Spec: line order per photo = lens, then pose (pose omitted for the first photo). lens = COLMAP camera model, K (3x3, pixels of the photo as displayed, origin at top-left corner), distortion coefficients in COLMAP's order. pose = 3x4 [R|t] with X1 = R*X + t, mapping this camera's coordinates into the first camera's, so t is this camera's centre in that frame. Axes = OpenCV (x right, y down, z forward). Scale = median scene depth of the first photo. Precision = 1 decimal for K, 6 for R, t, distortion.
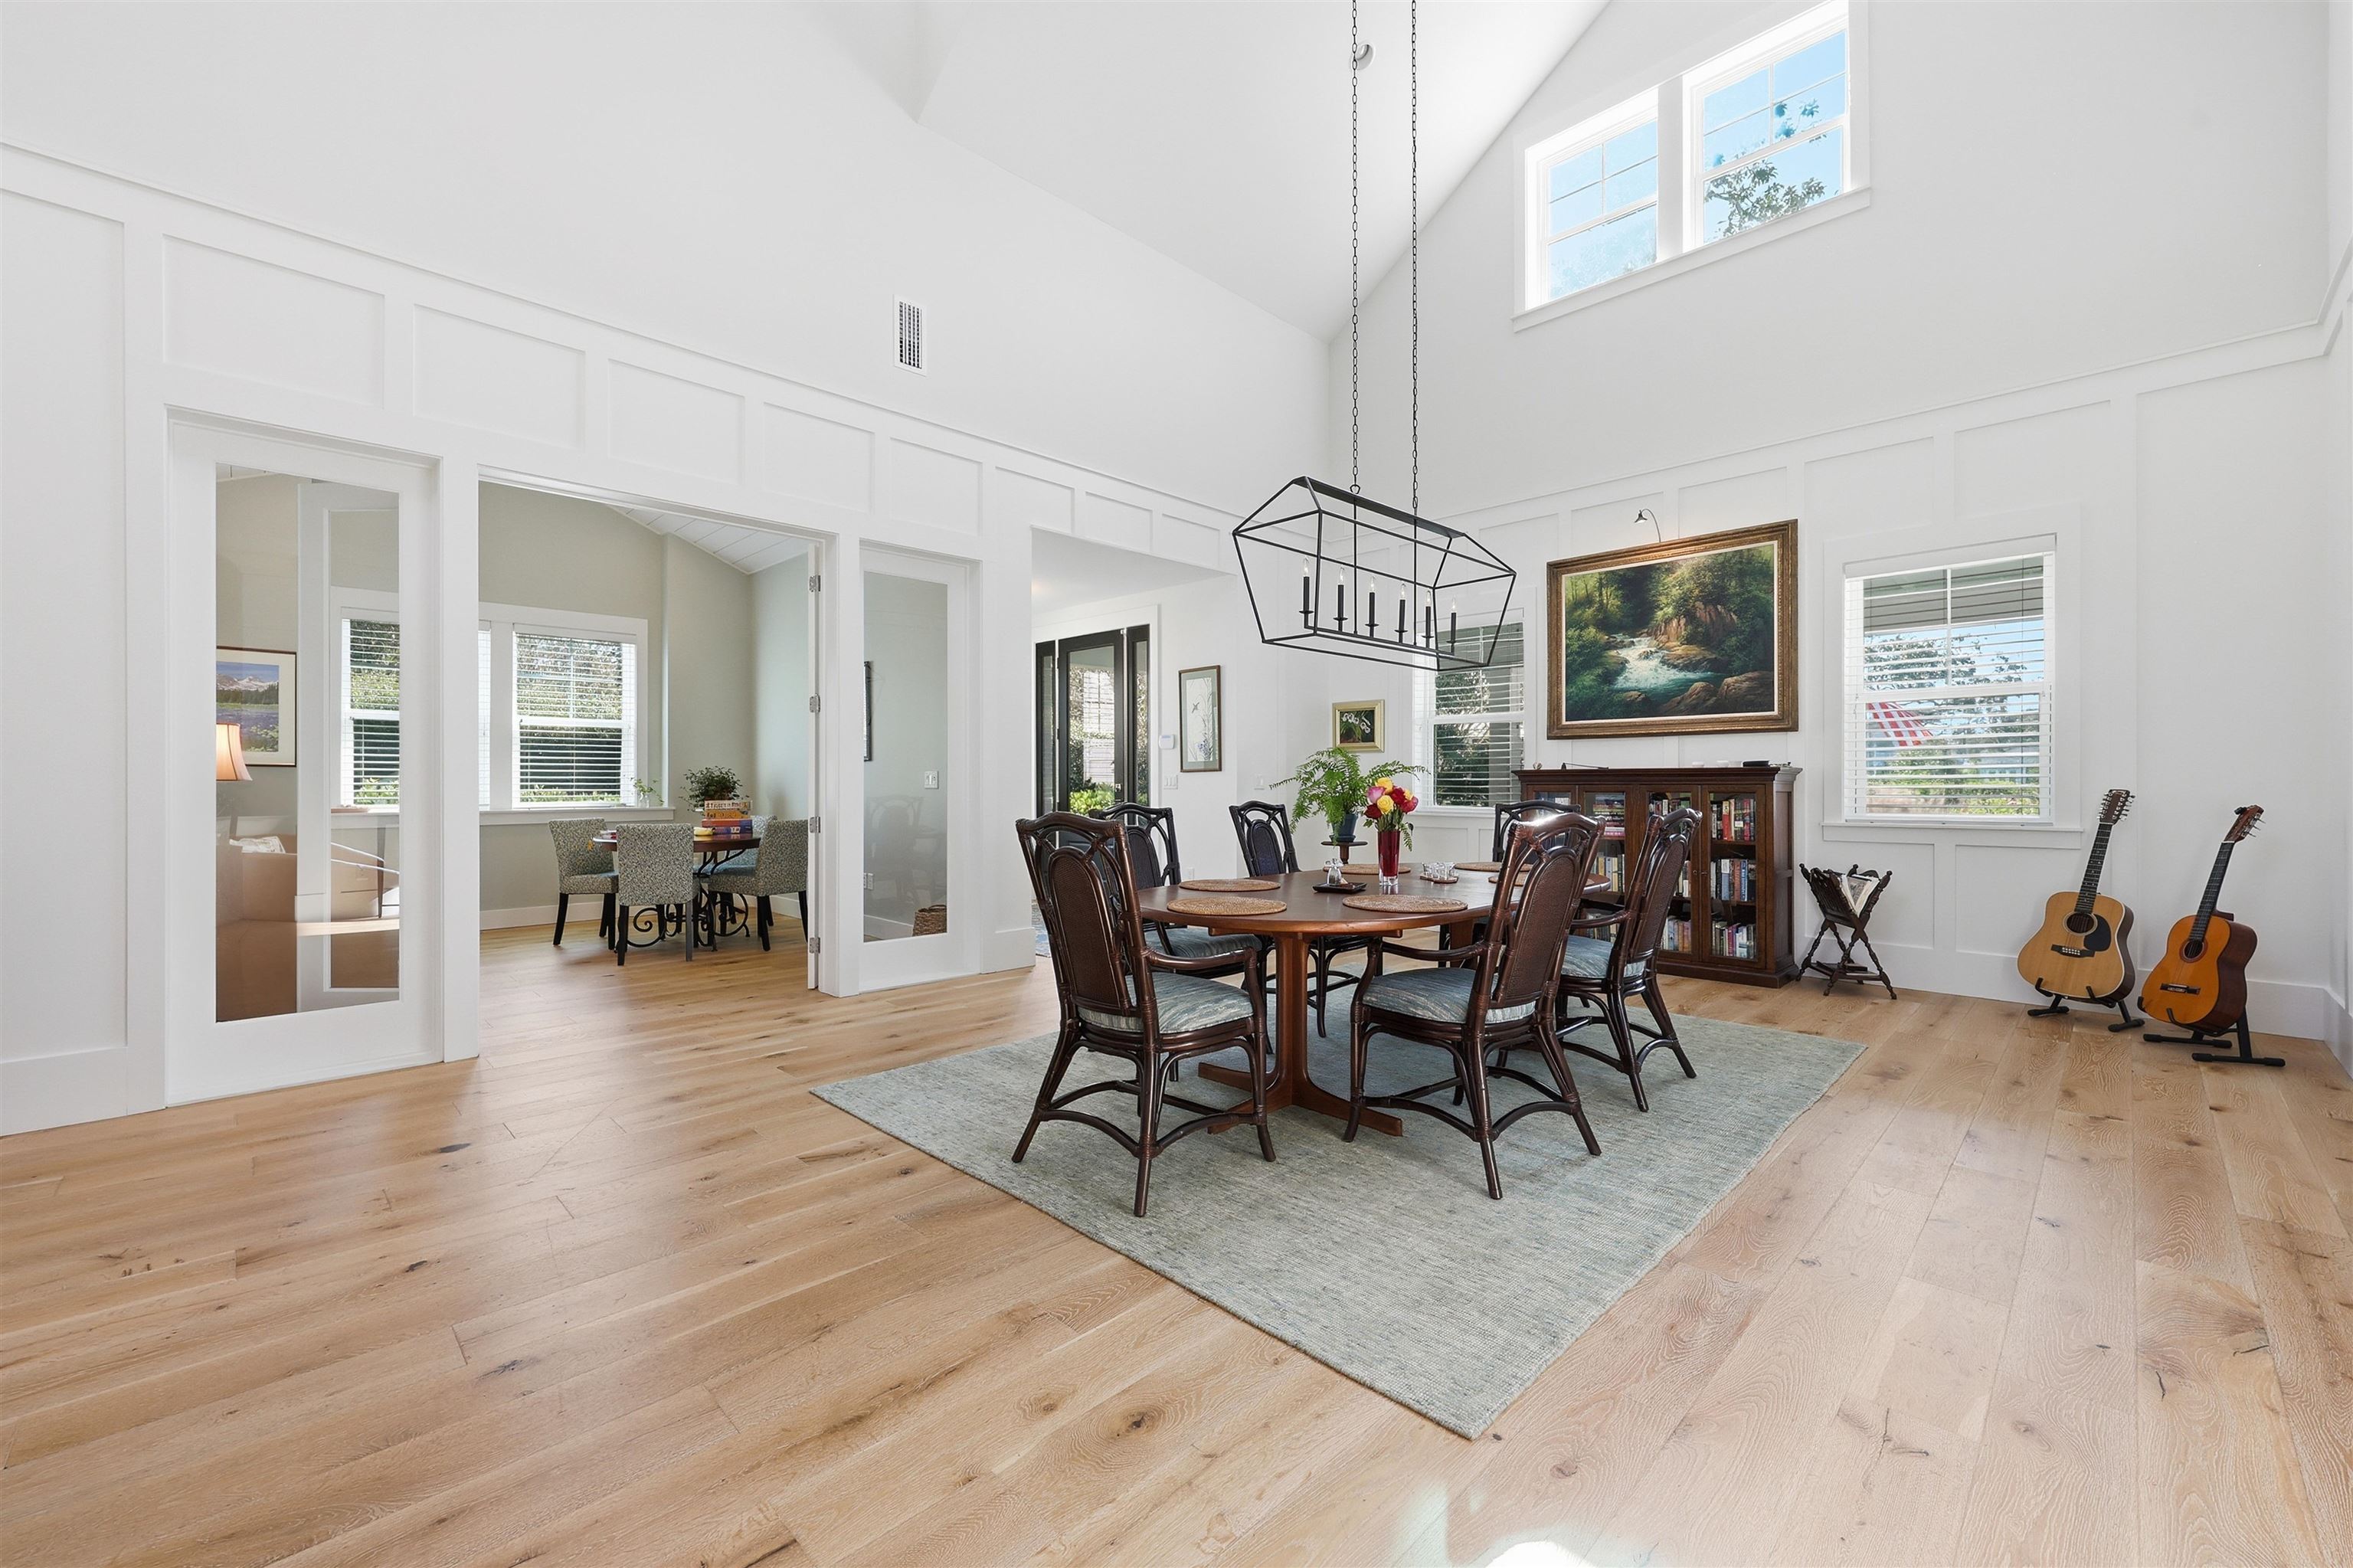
lens RADIAL K [[943.2, 0, 1176.5], [0, 943.2, 784.0], [0, 0, 1]] dist [-0.000429, -0.000065]
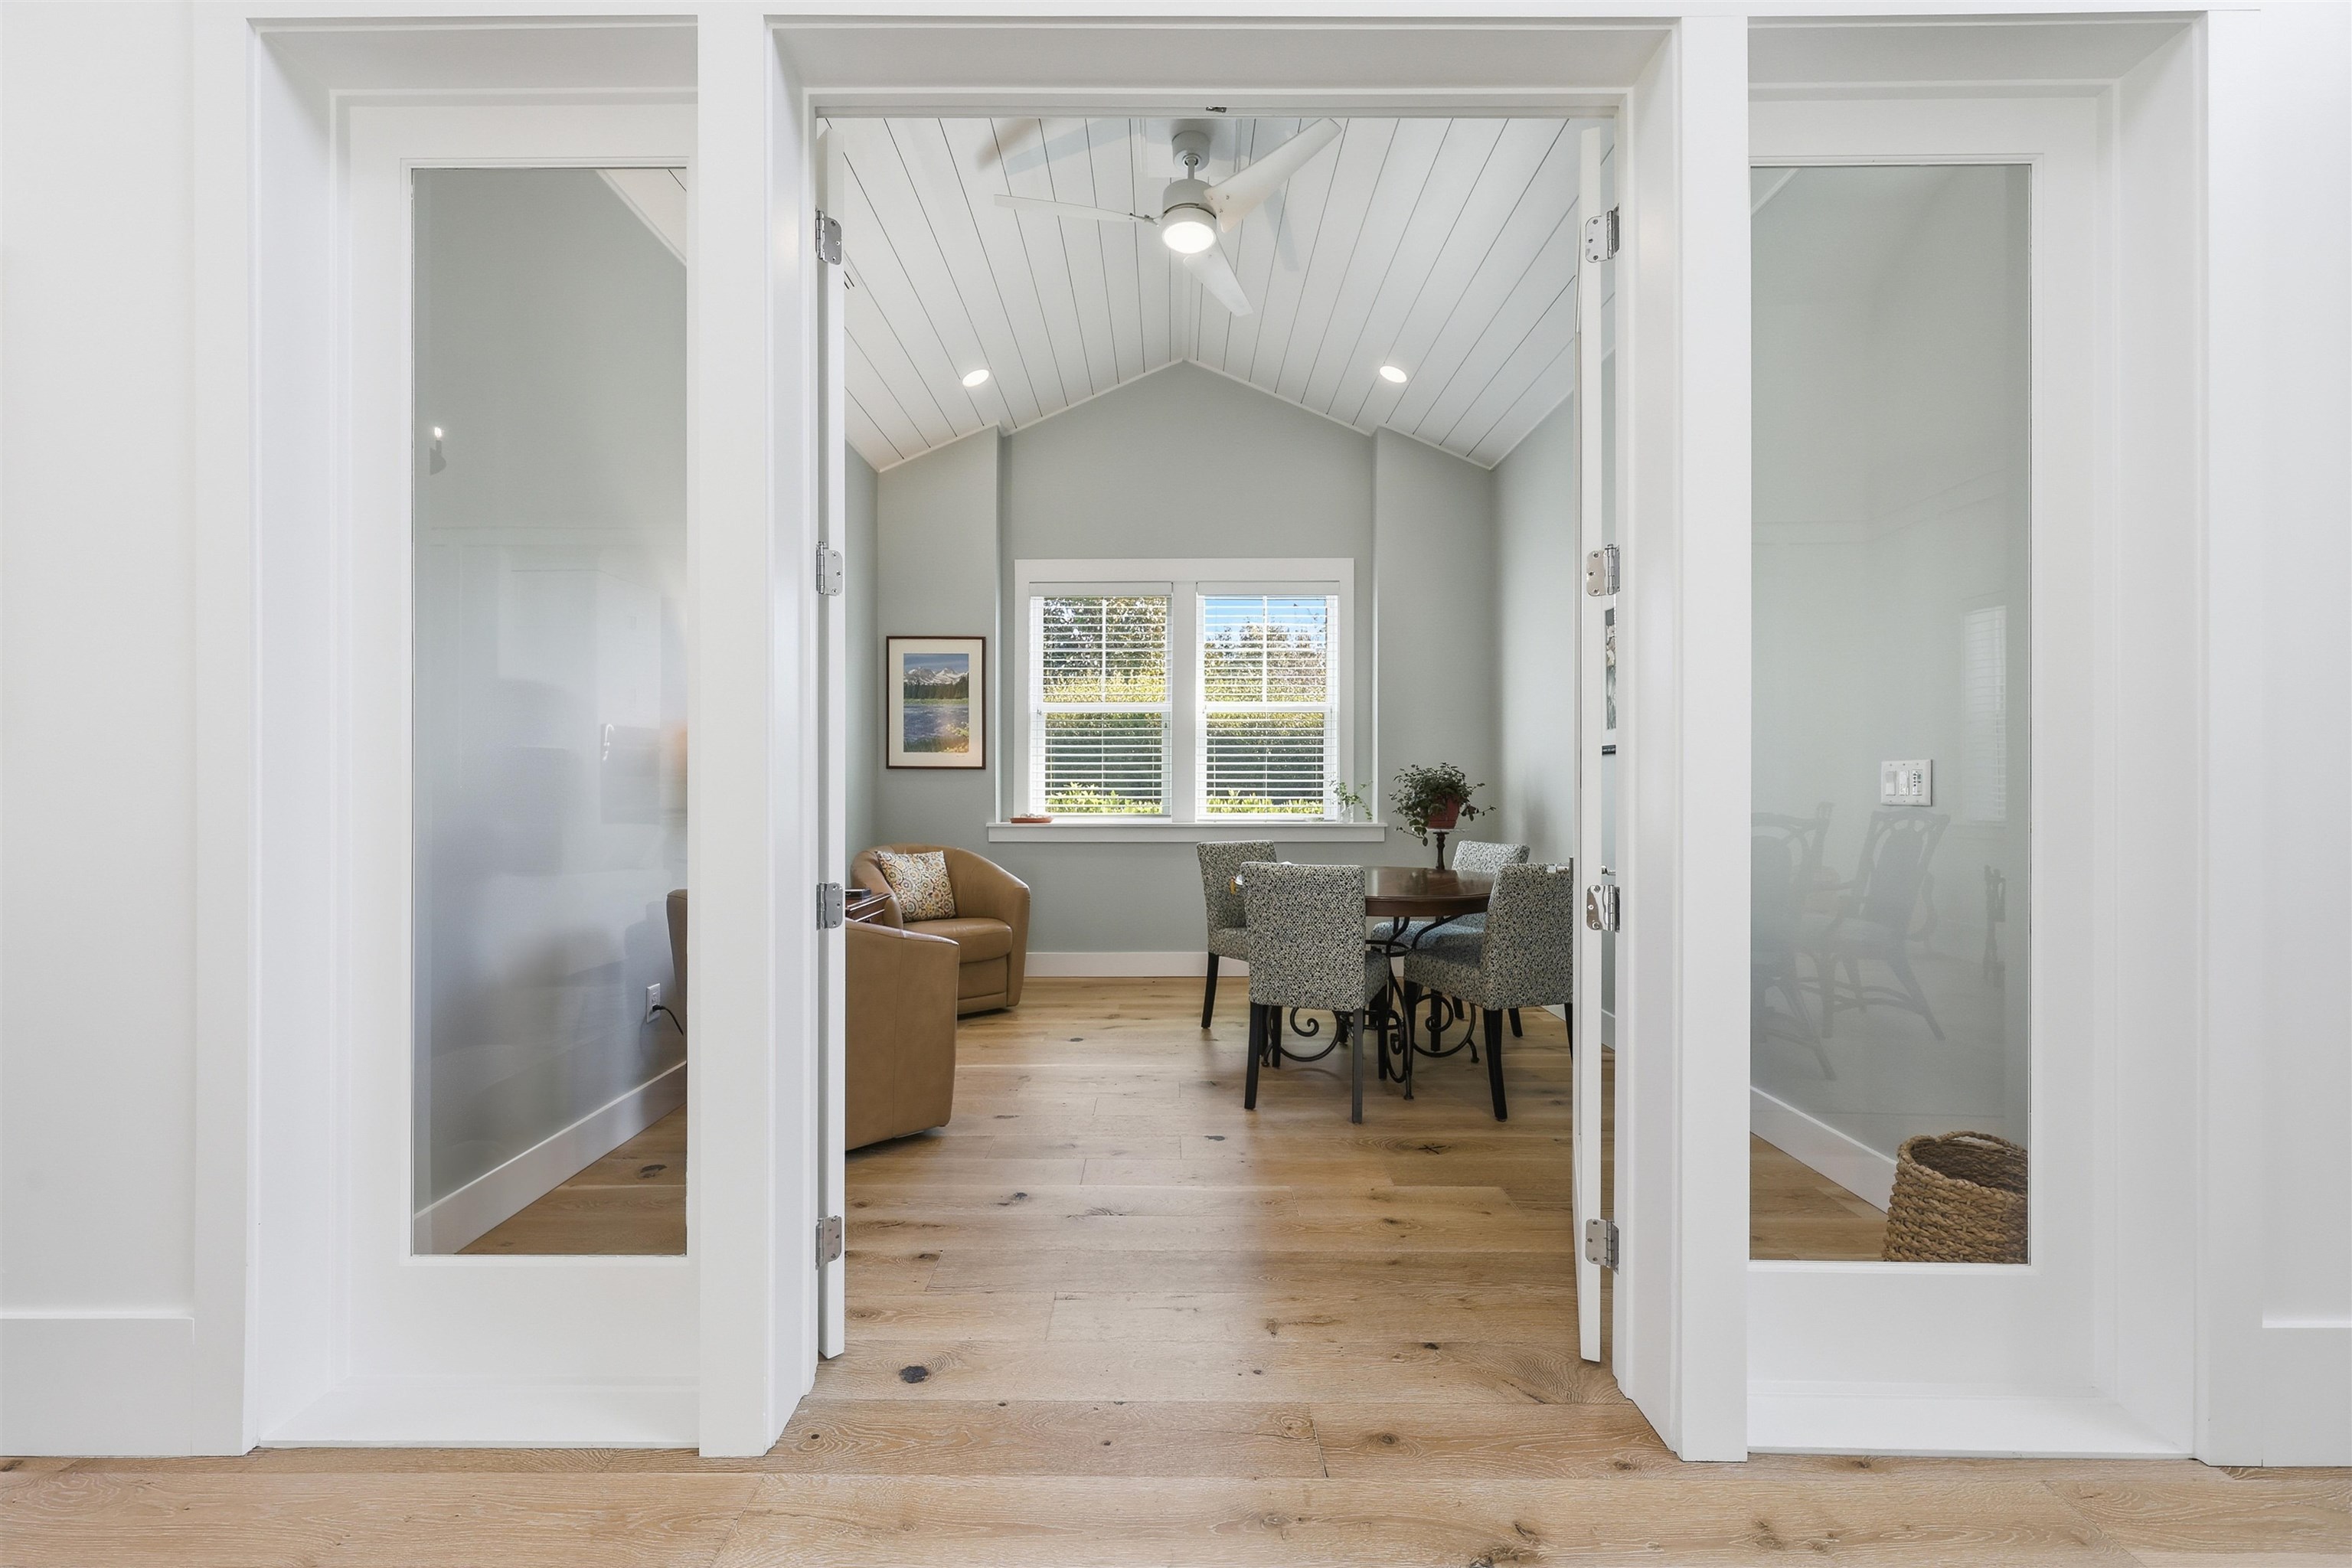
lens RADIAL K [[937.2, 0, 1159.1], [0, 937.2, 784.1], [0, 0, 1]] dist [-0.007934, -0.000358]
pose [[0.699080, -0.001107, -0.715043, -0.196088], [-0.003016, 0.999985, -0.004497, -0.000864], [0.715037, 0.005300, 0.699066, 0.499718]]
